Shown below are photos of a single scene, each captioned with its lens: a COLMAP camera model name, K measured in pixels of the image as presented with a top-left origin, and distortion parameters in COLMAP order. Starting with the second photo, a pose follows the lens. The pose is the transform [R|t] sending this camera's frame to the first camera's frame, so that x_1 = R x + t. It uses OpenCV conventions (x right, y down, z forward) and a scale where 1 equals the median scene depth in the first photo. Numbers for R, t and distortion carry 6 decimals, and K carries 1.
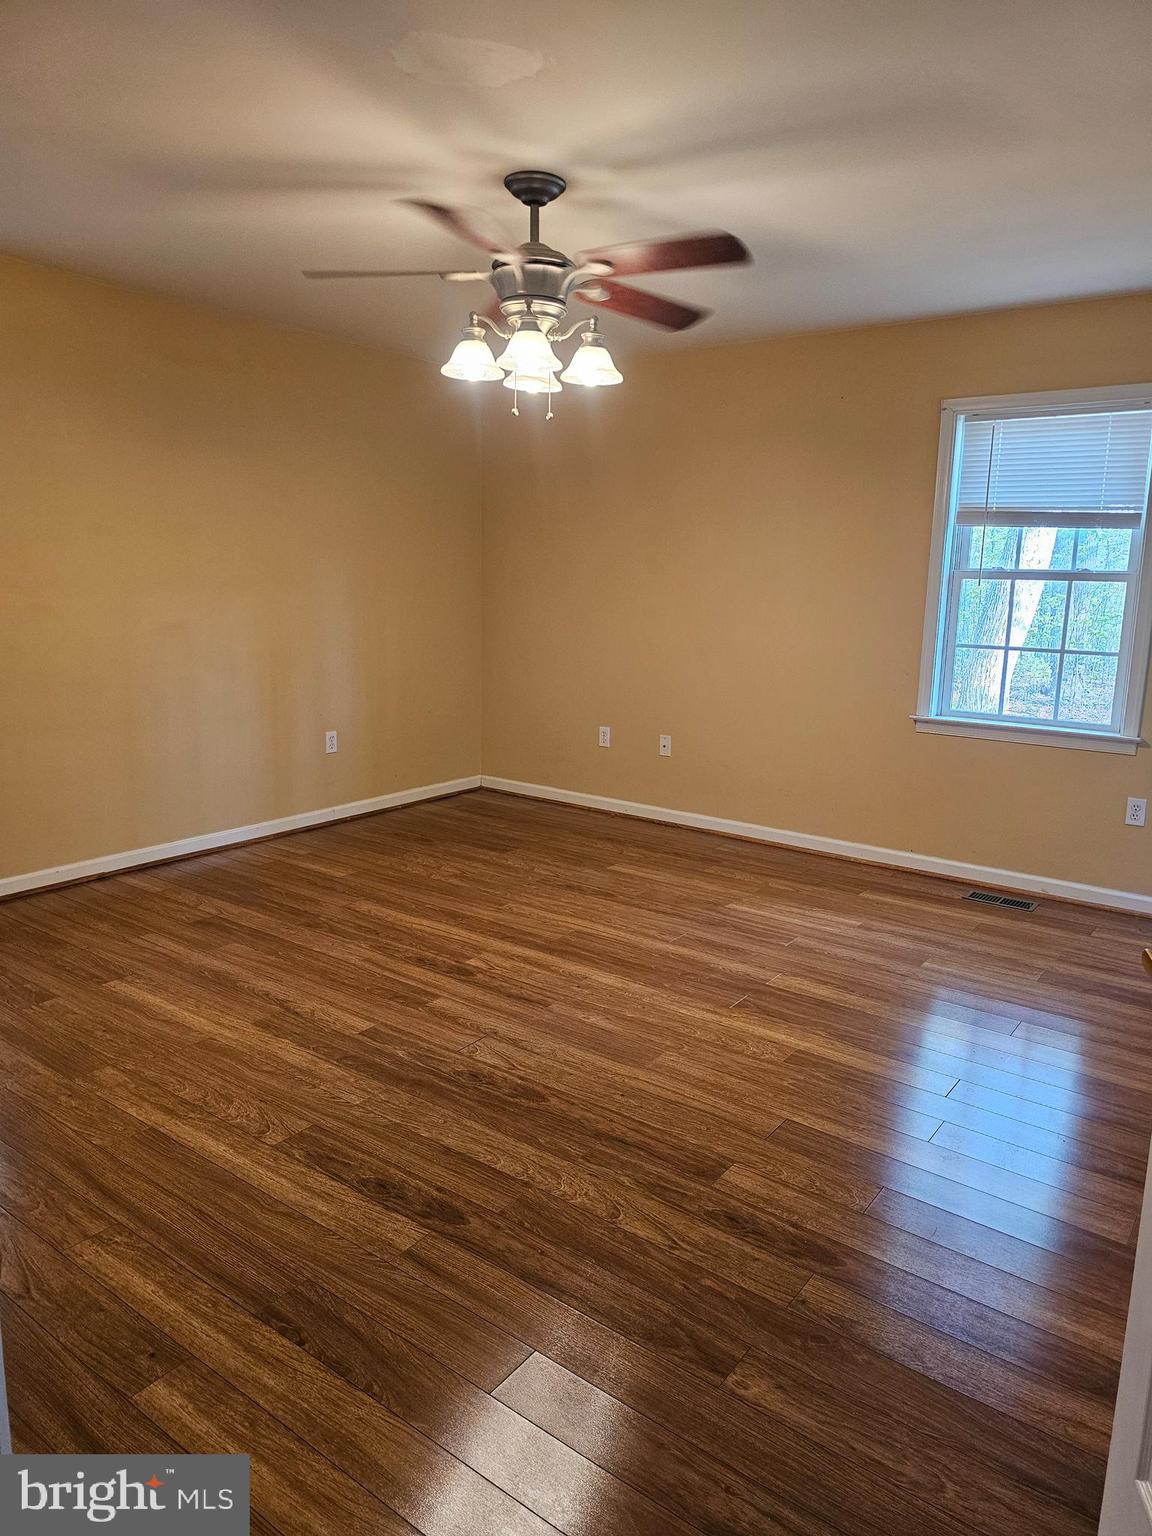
lens RADIAL K [[1013.9, 0, 578.8], [0, 1013.9, 742.0], [0, 0, 1]] dist [0.101868, -0.058455]
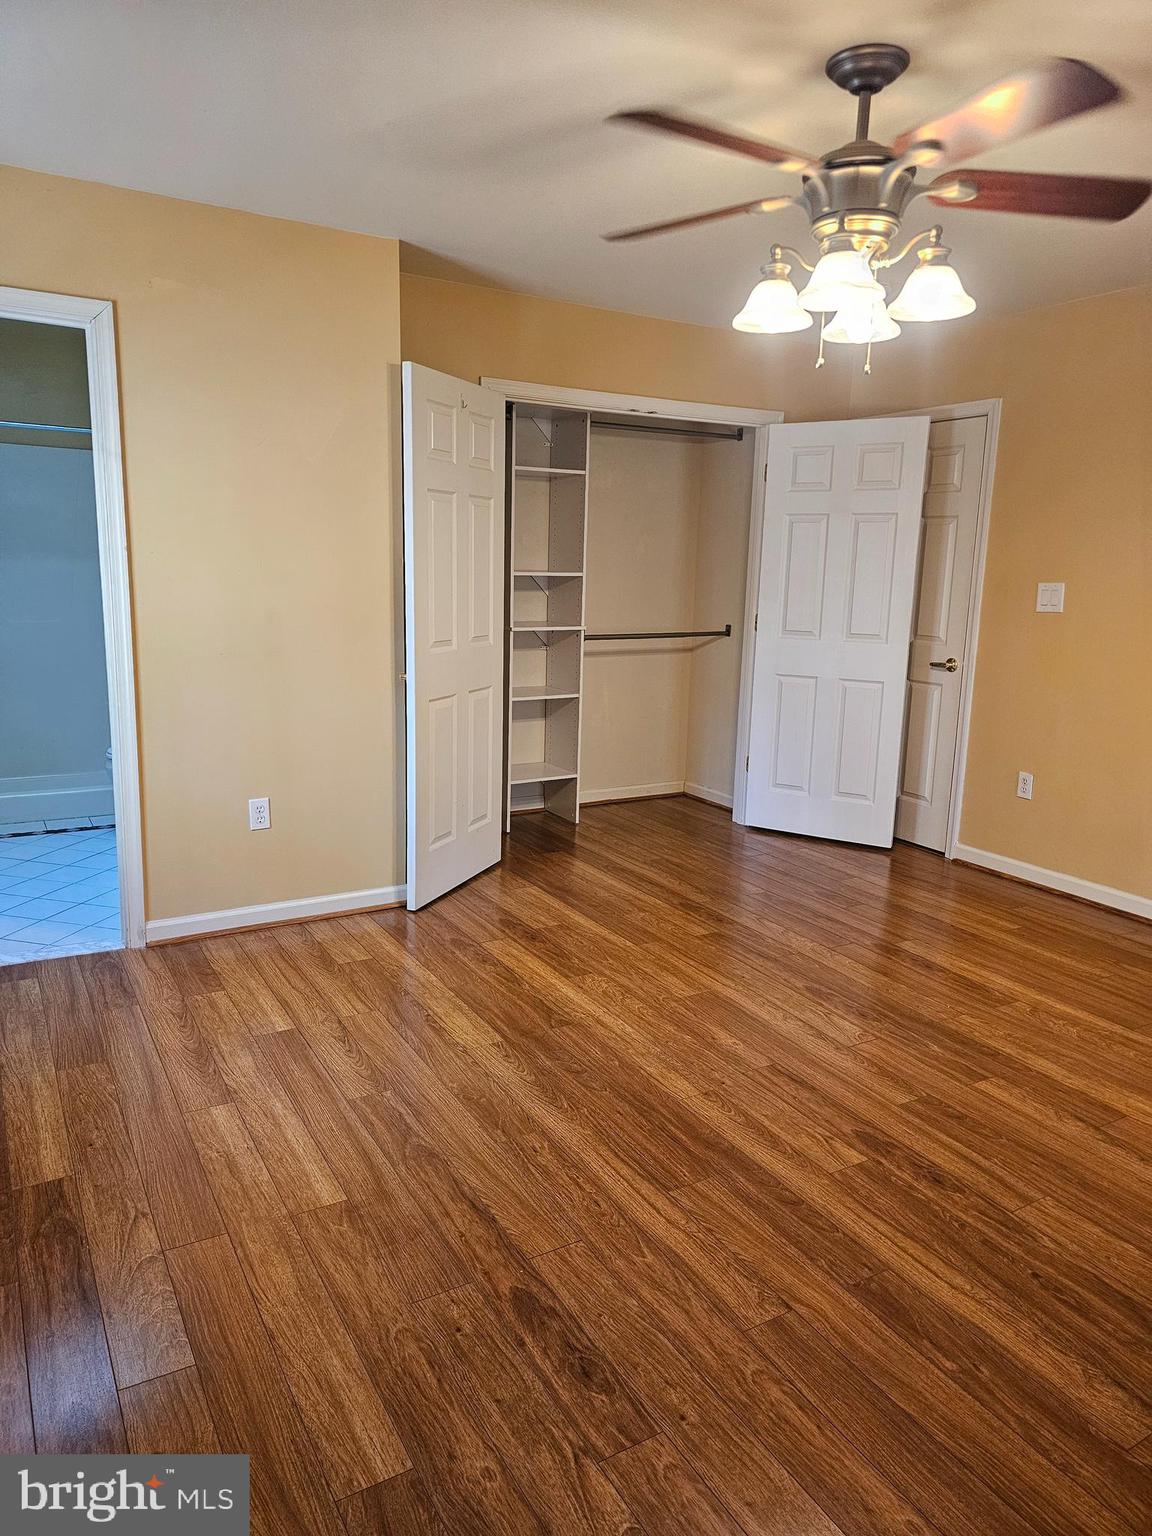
lens RADIAL K [[1013.9, 0, 578.8], [0, 1013.9, 742.0], [0, 0, 1]] dist [0.101868, -0.058455]
pose [[-0.918246, -0.123923, 0.376121, -0.192829], [0.014517, 0.938605, 0.344688, -0.339701], [-0.395744, 0.321969, -0.860071, 1.898034]]
